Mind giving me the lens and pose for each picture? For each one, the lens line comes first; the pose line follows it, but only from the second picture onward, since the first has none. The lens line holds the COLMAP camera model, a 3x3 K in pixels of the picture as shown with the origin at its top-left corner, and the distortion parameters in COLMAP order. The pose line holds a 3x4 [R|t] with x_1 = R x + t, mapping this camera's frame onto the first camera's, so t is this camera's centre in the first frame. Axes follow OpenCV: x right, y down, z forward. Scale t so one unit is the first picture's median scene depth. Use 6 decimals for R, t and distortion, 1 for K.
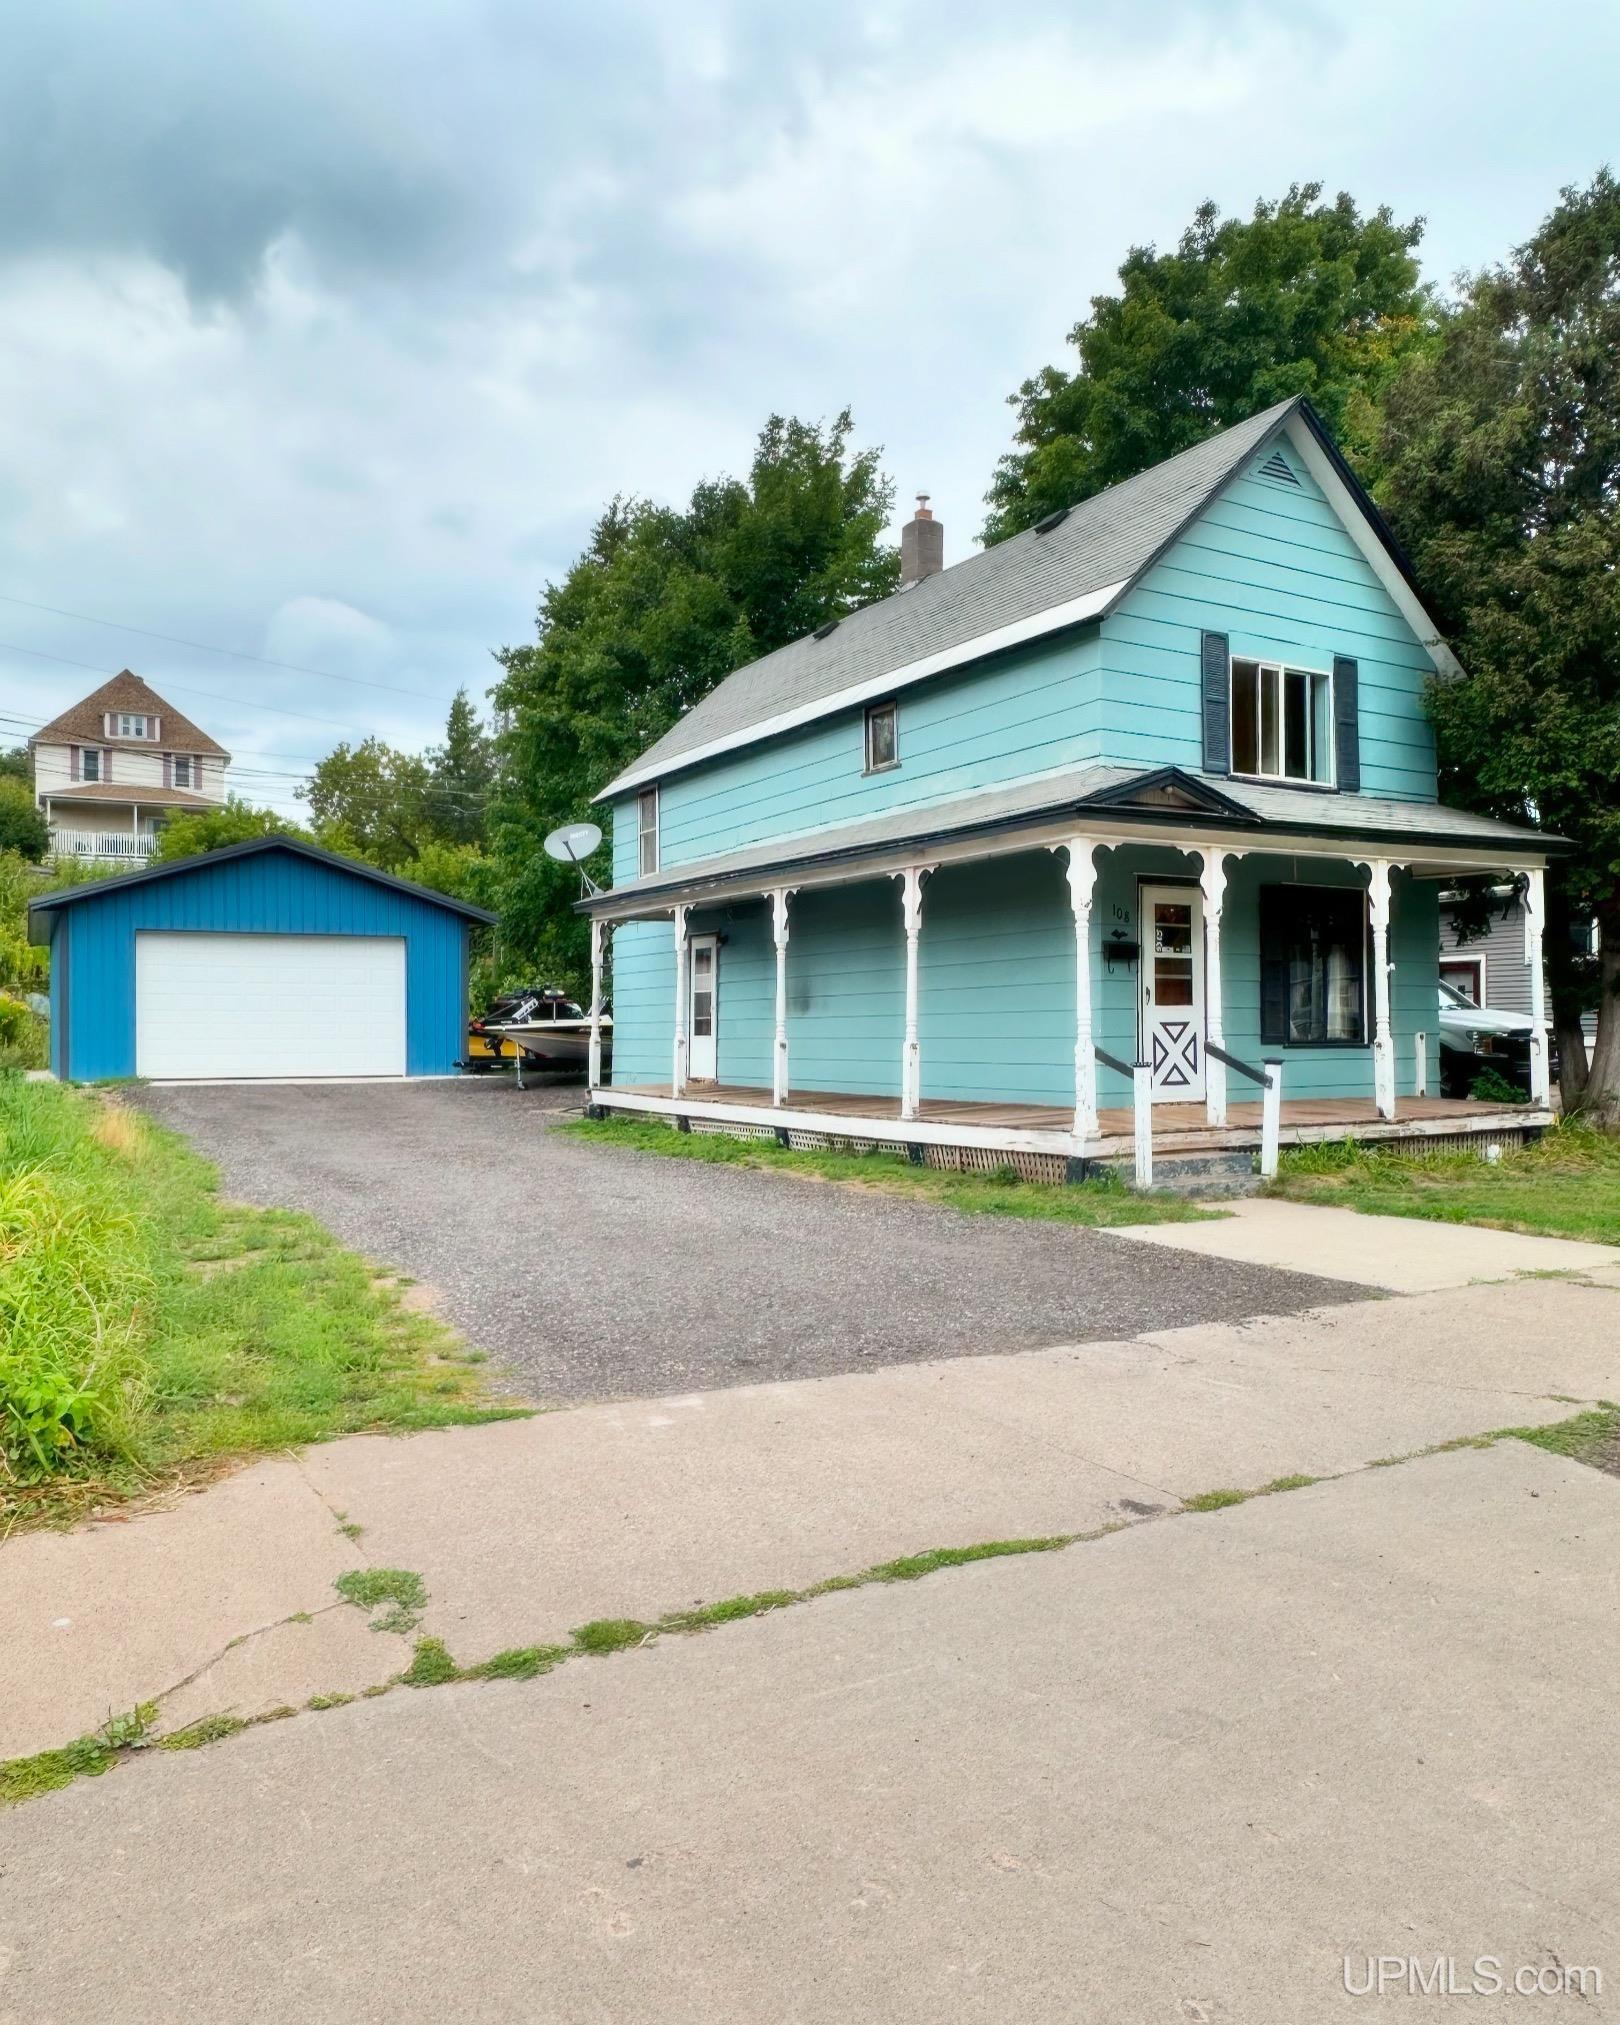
lens RADIAL K [[1436.9, 0, 811.0], [0, 1436.9, 1014.4], [0, 0, 1]] dist [-0.012420, -0.001728]
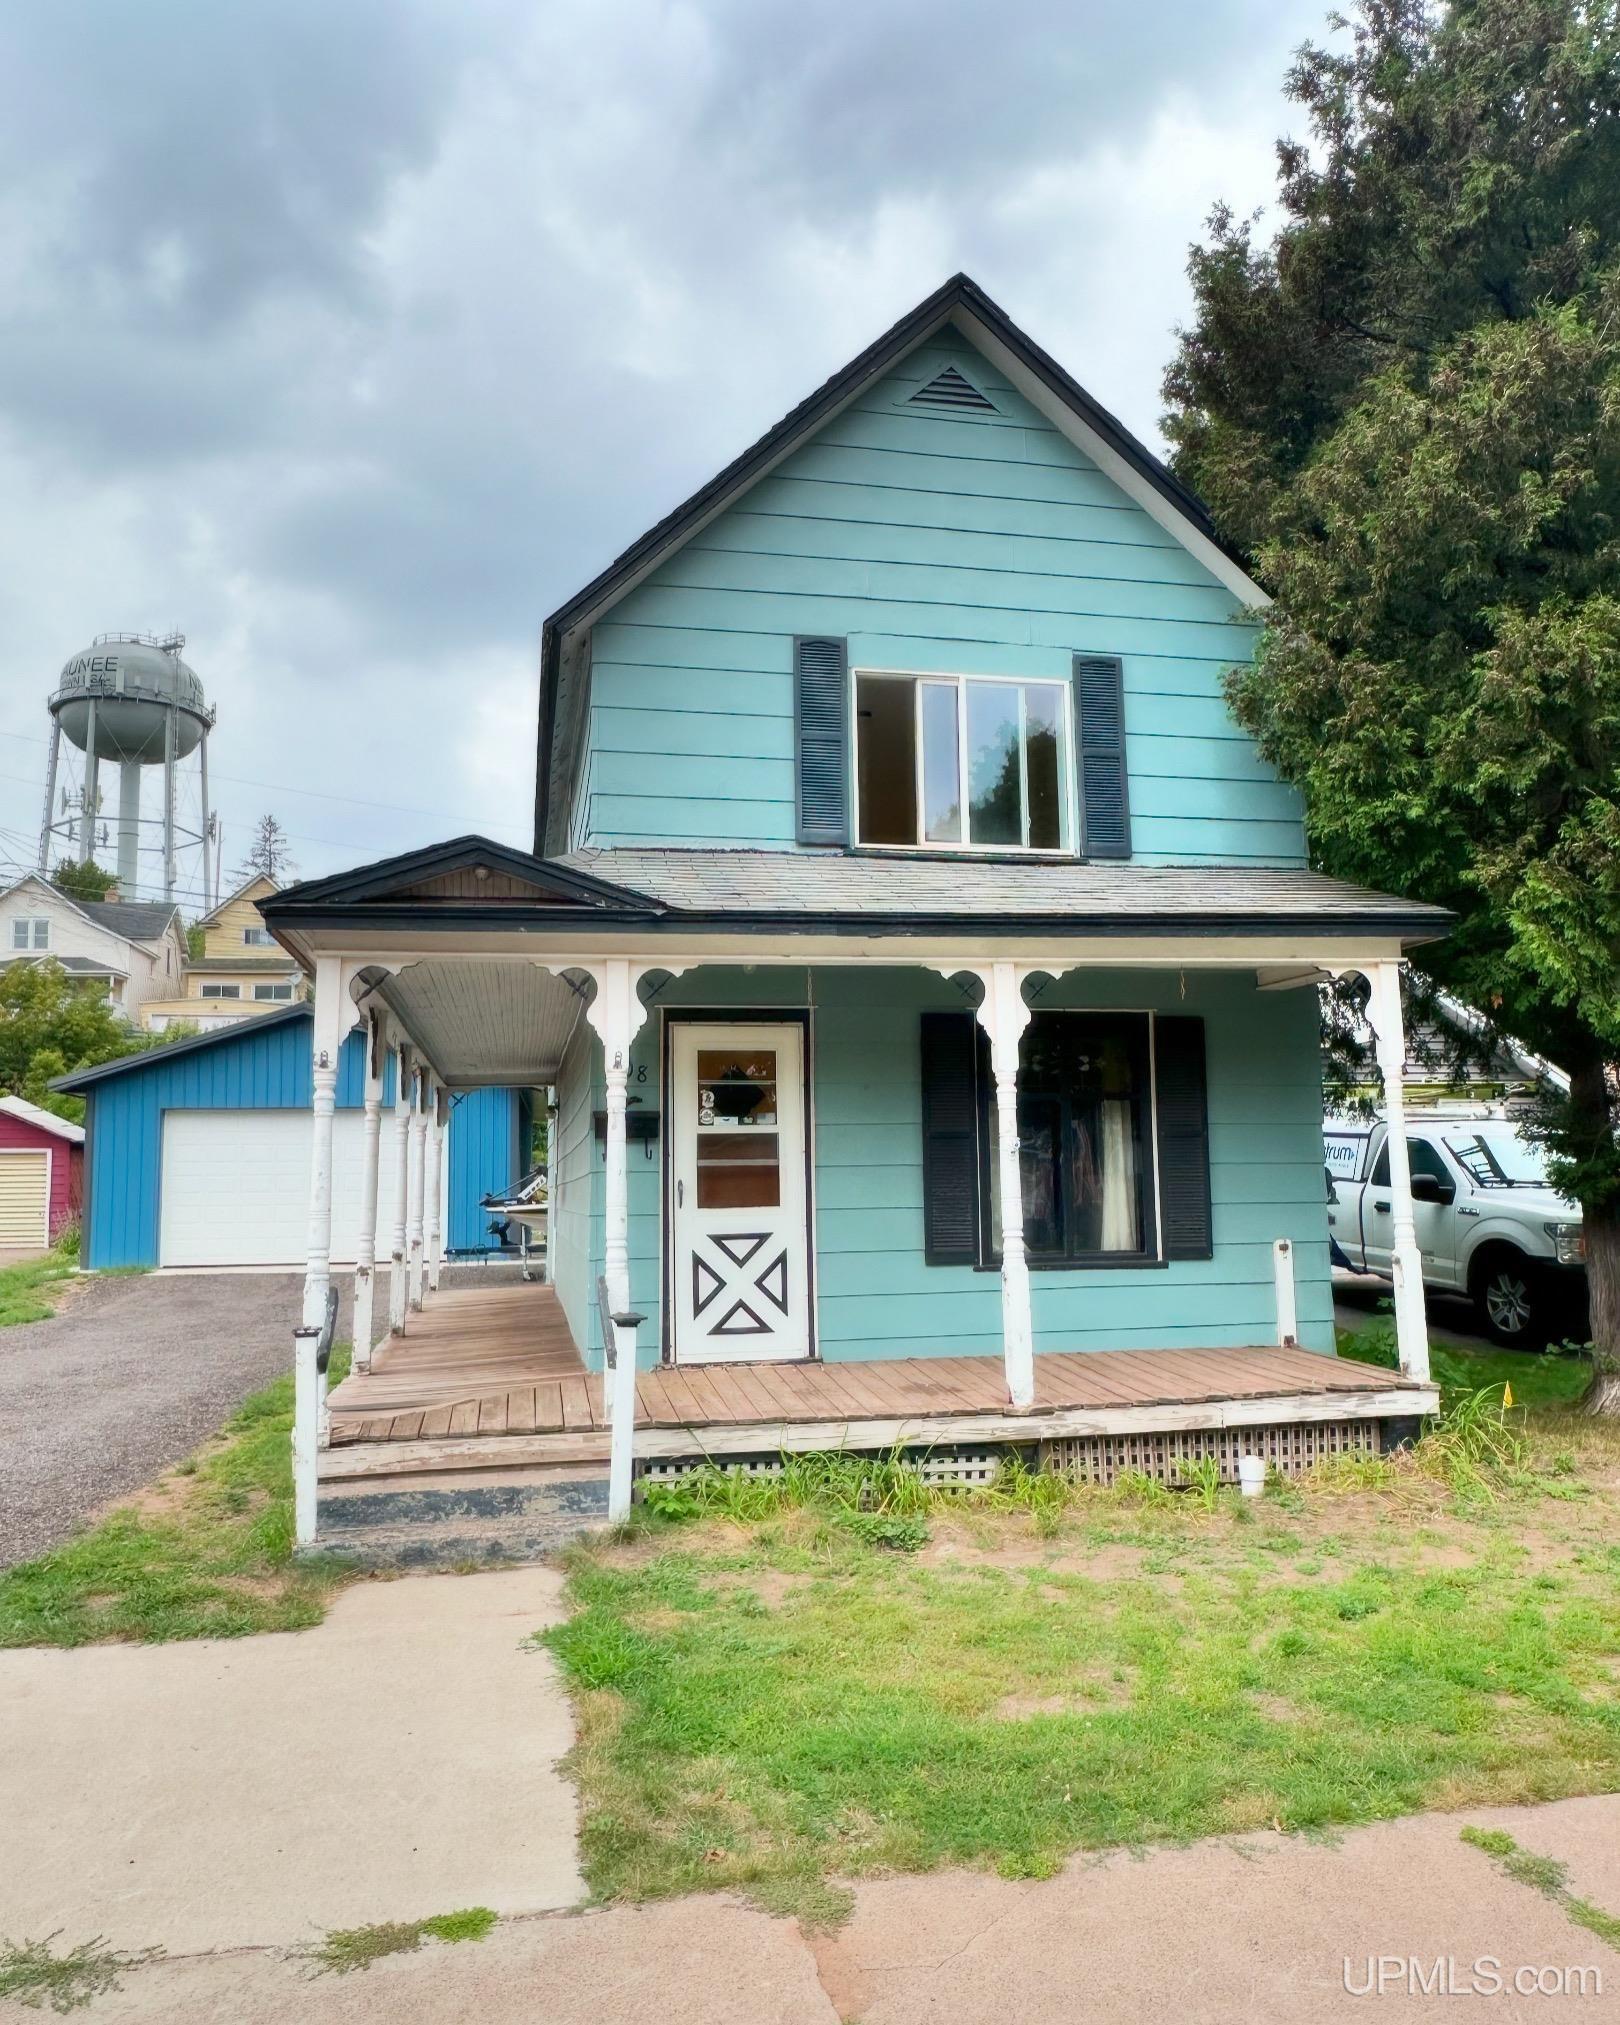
lens RADIAL K [[1489.4, 0, 810.1], [0, 1489.4, 1011.1], [0, 0, 1]] dist [-0.006843, -0.001621]
pose [[0.949553, -0.047332, -0.310014, 0.488572], [0.014551, 0.994129, -0.107214, -0.021474], [0.313269, 0.097295, 0.944667, 0.369579]]
